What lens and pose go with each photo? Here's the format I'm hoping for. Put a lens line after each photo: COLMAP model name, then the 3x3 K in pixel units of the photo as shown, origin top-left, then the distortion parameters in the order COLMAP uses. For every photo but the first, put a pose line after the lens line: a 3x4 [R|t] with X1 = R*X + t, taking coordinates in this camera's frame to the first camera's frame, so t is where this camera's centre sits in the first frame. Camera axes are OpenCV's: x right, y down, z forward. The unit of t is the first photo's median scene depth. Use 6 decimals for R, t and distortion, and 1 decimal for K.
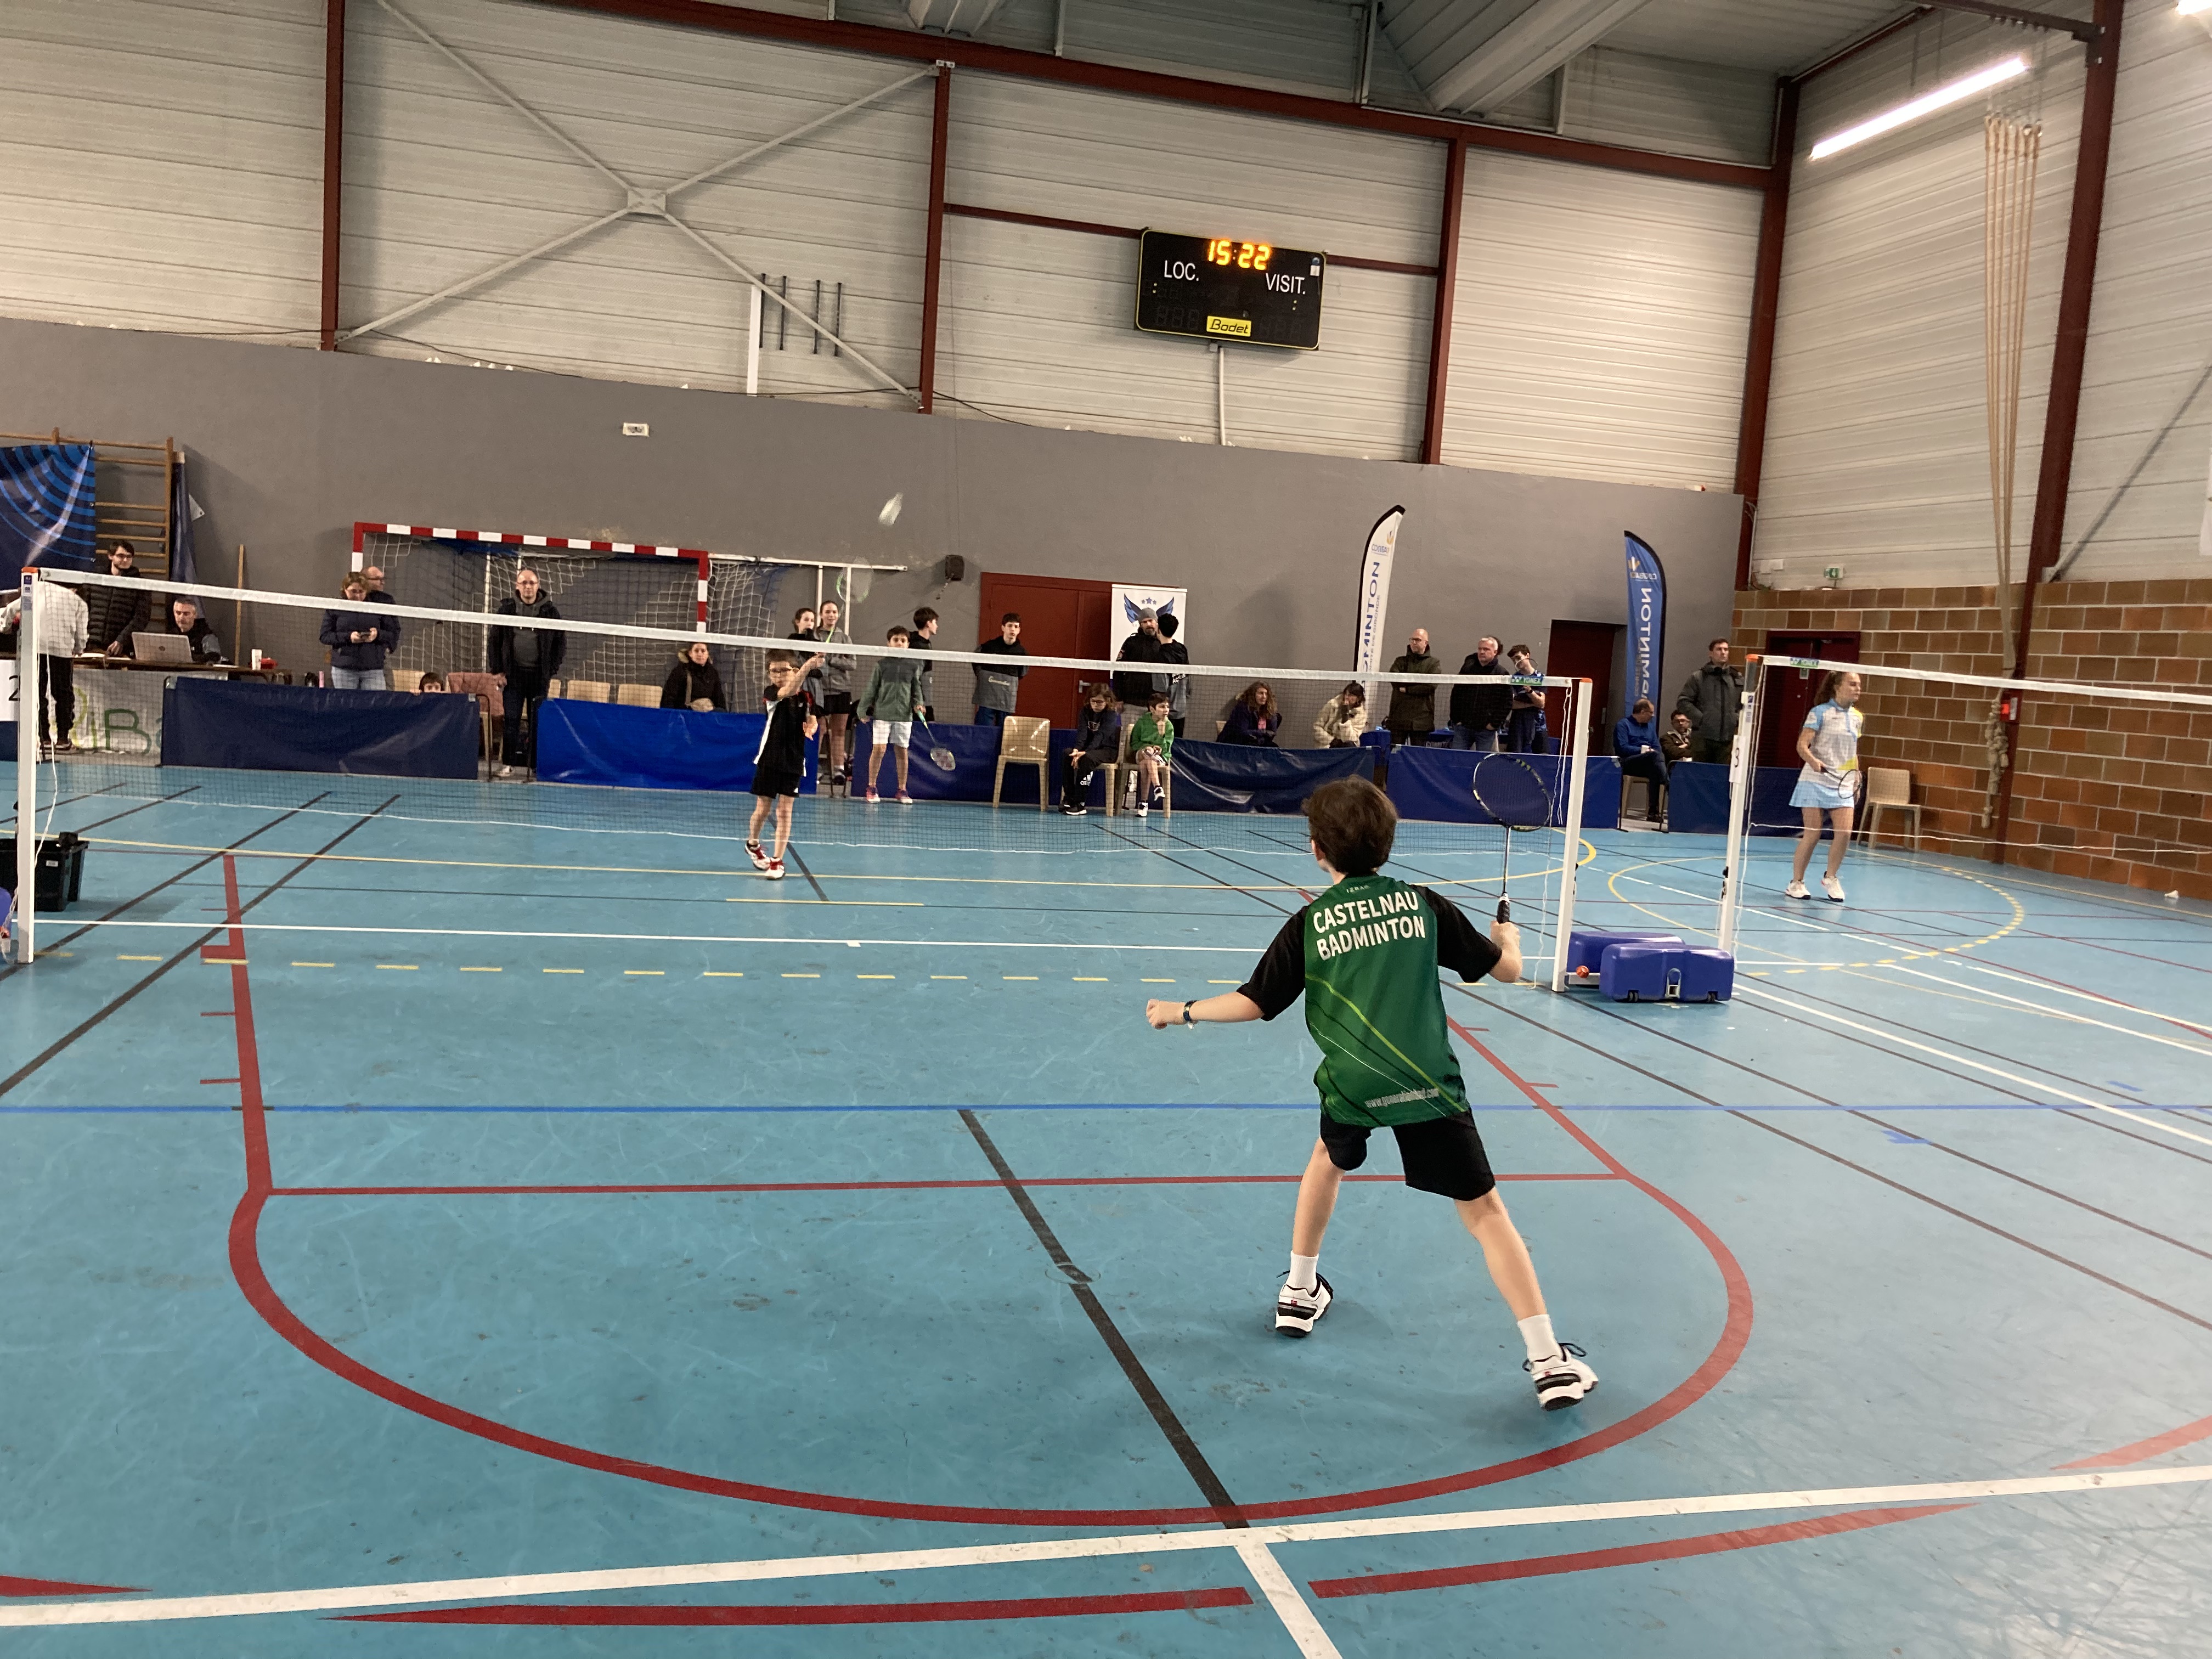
lens RADIAL K [[1788.9, 0, 1118.7], [0, 1788.9, 819.4], [0, 0, 1]] dist [0.027745, -0.032348]
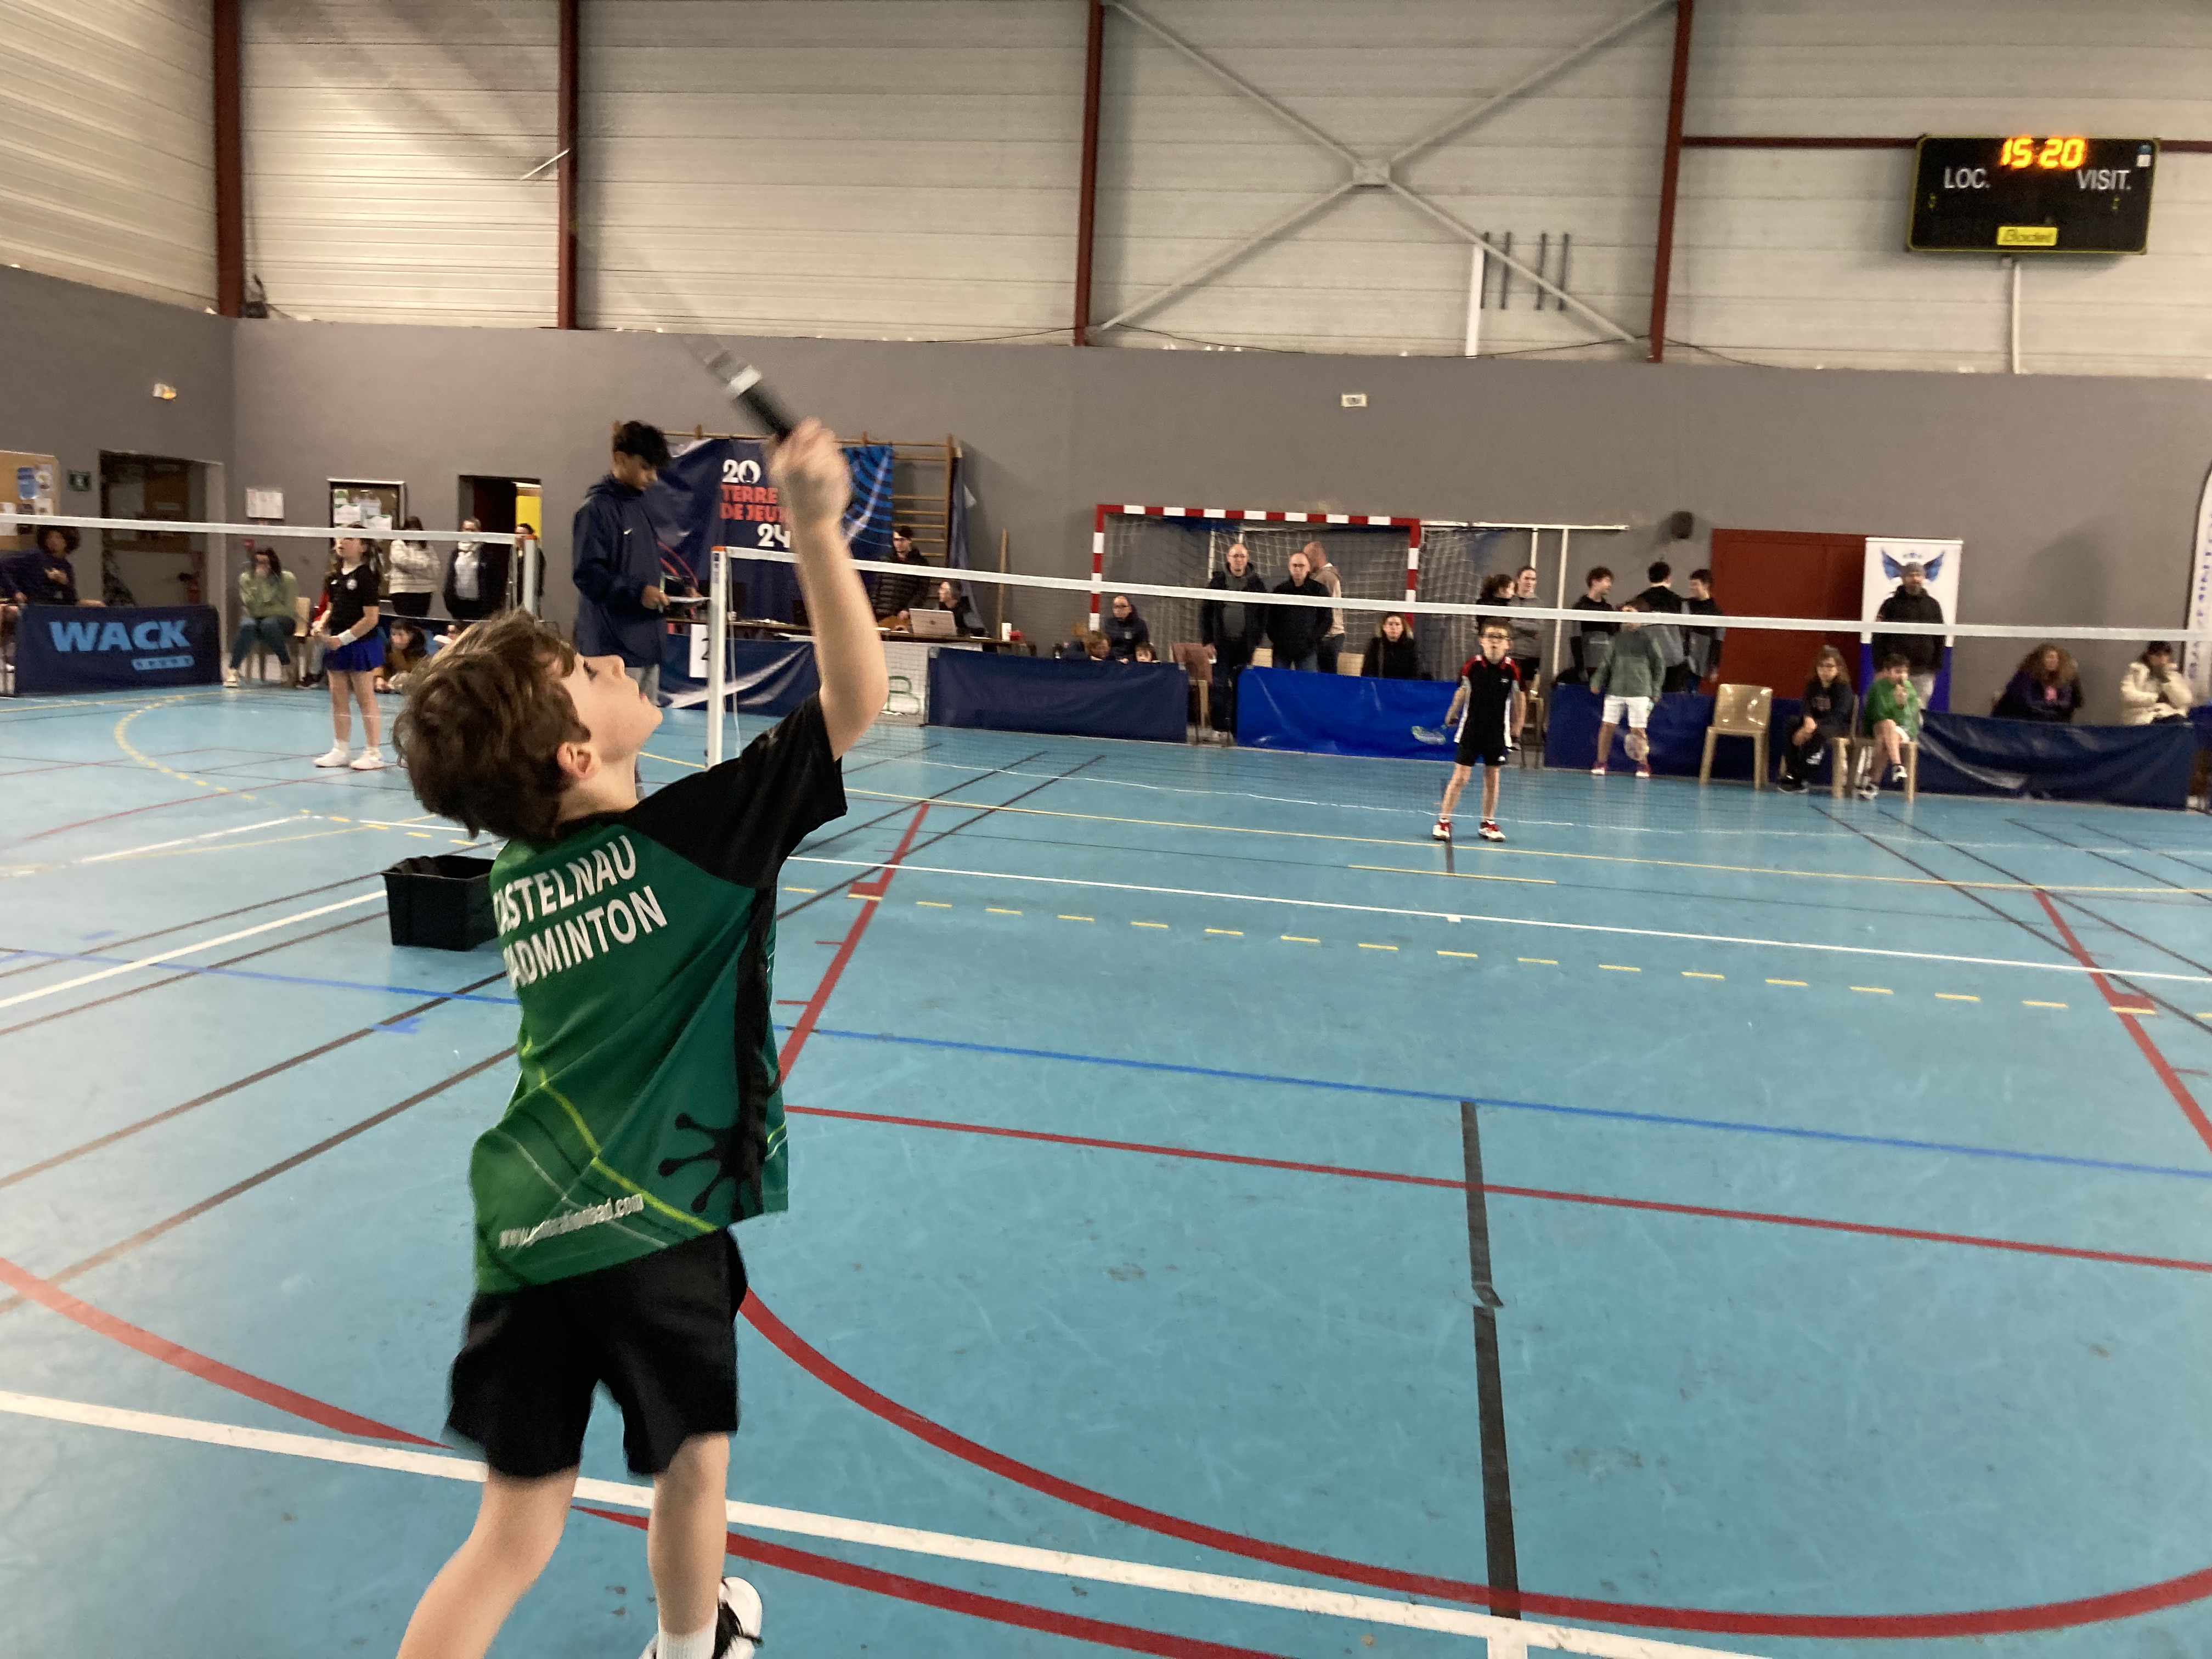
lens RADIAL K [[1788.9, 0, 1093.0], [0, 1788.9, 802.4], [0, 0, 1]] dist [0.027745, -0.032348]
pose [[0.902115, 0.033249, -0.430212, 0.039817], [-0.030396, 0.999447, 0.013506, 0.000101], [0.430423, 0.000893, 0.902627, 0.023312]]
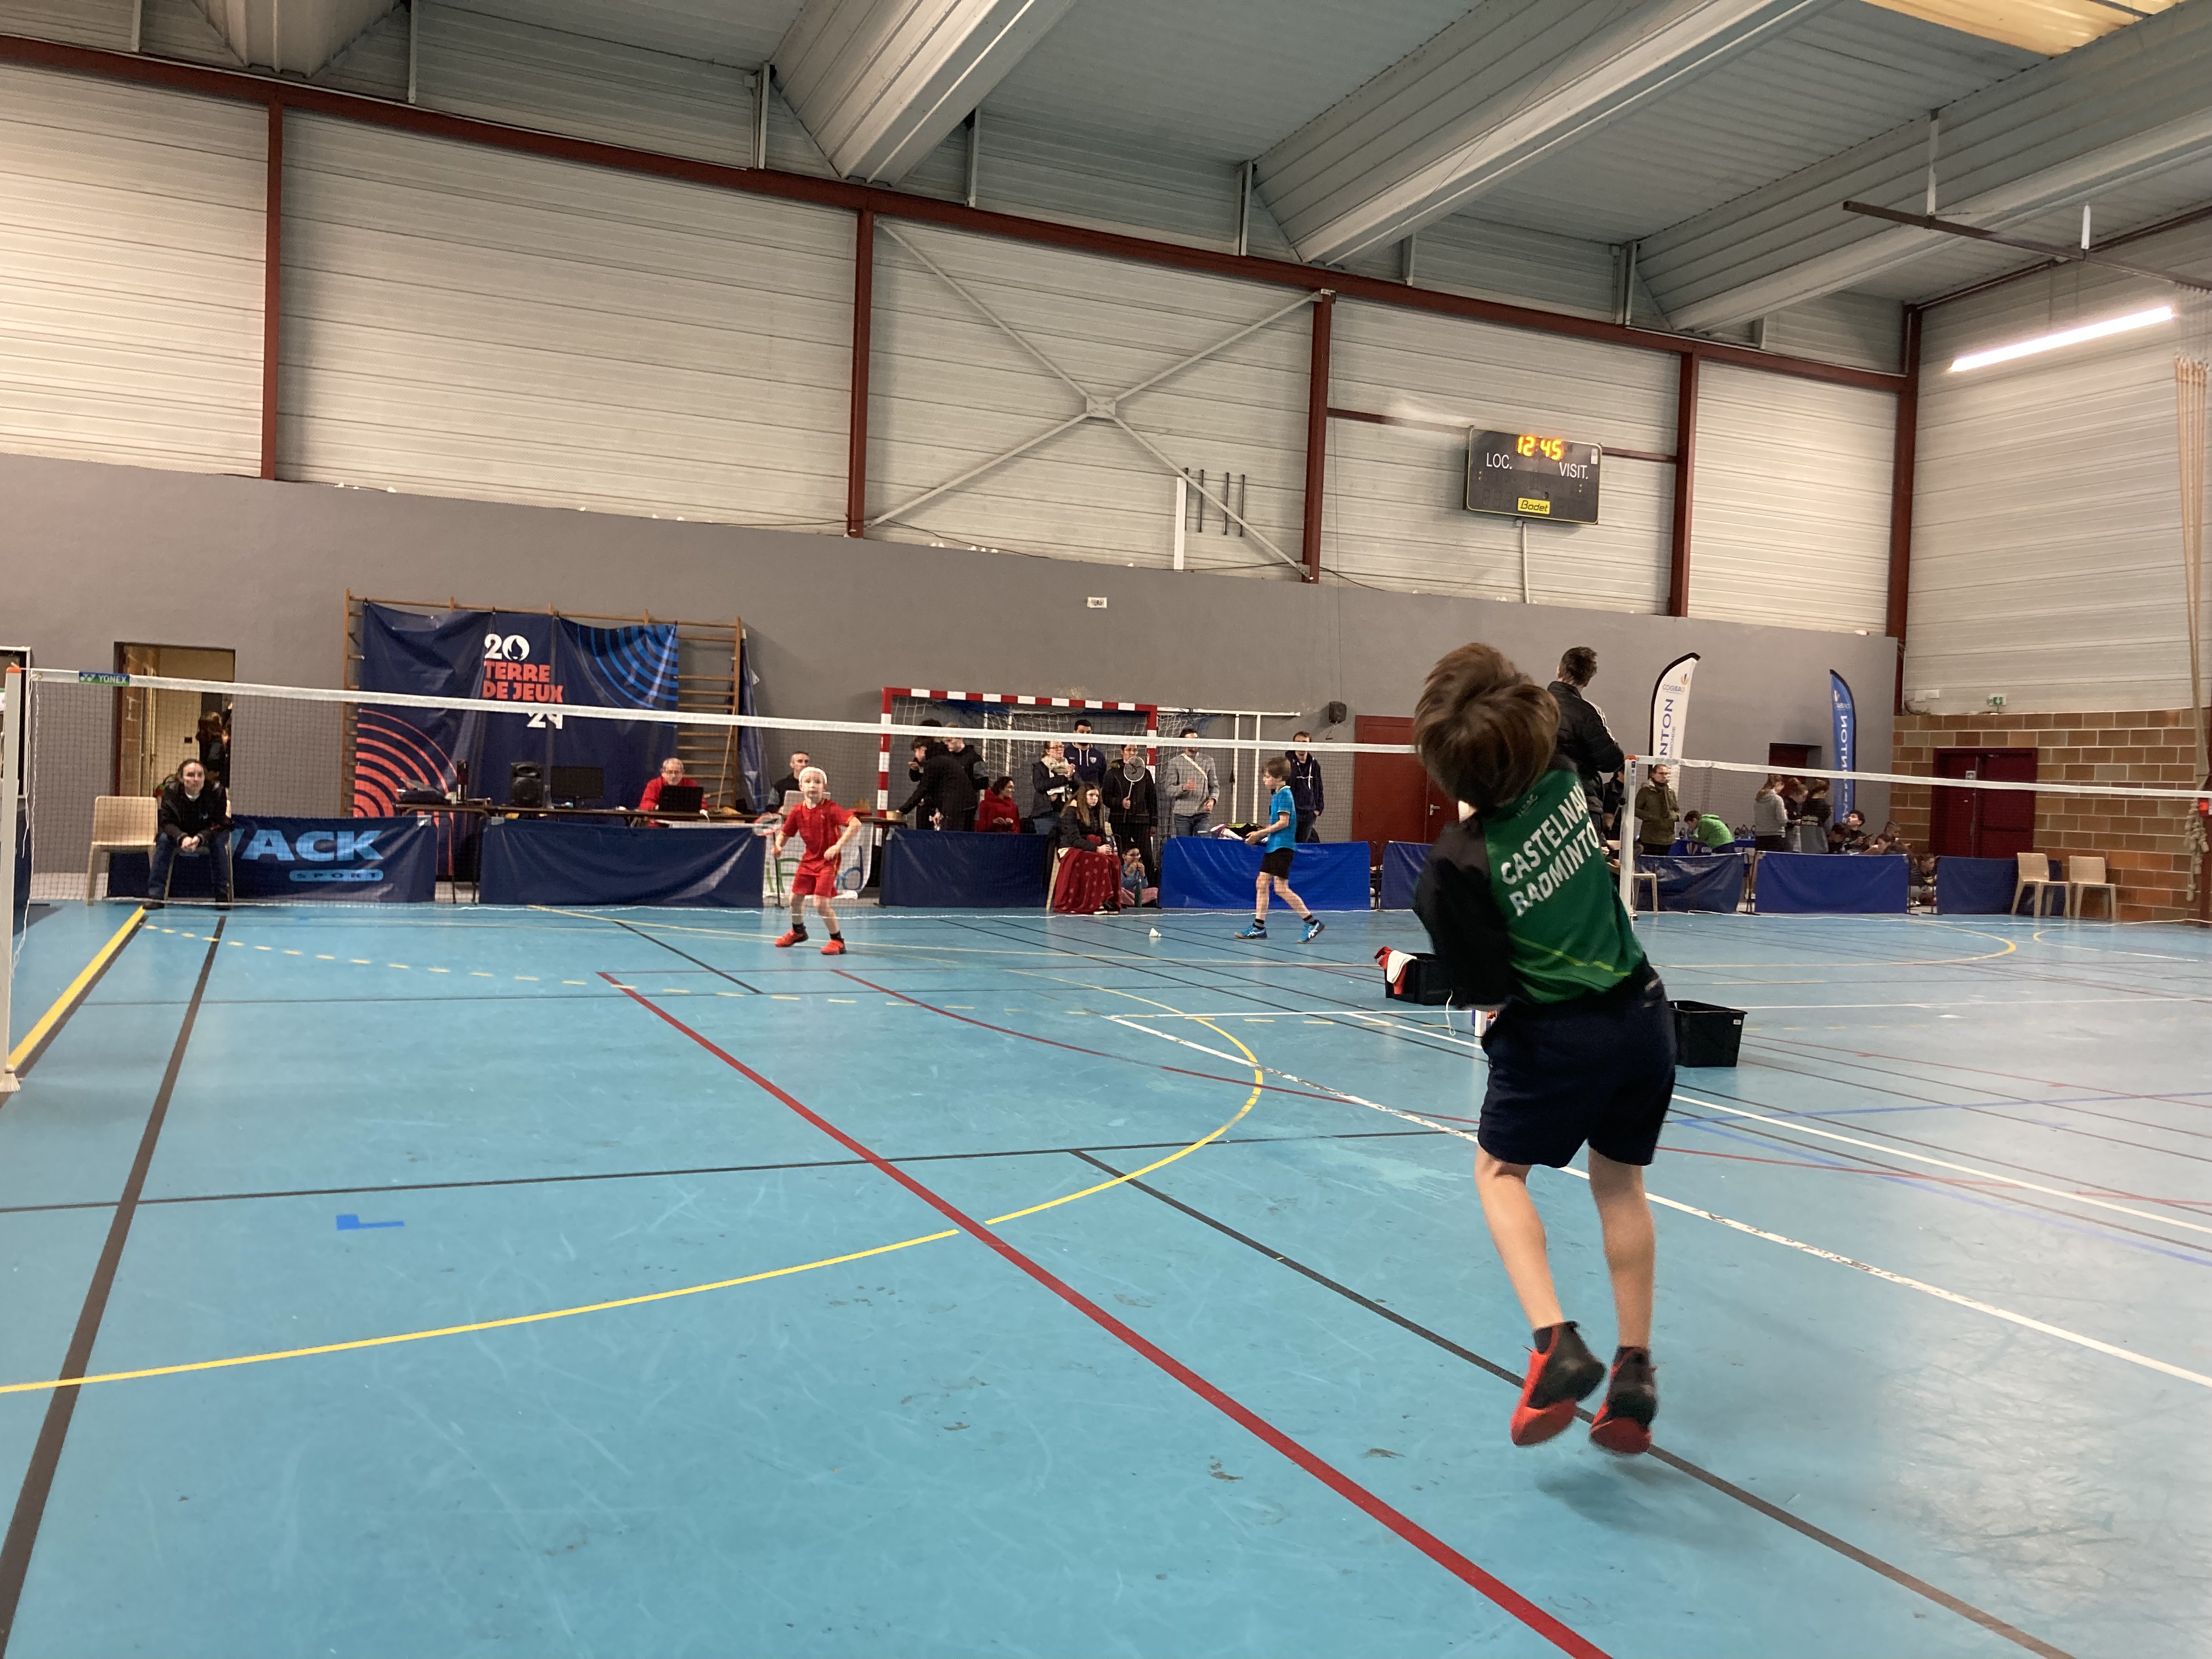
lens RADIAL K [[1788.9, 0, 1126.1], [0, 1788.9, 826.5], [0, 0, 1]] dist [0.027745, -0.032348]
pose [[0.984948, -0.033132, 0.169644, -0.440478], [0.043357, 0.997436, -0.056931, -0.006888], [-0.167323, 0.063429, 0.983860, -0.121788]]
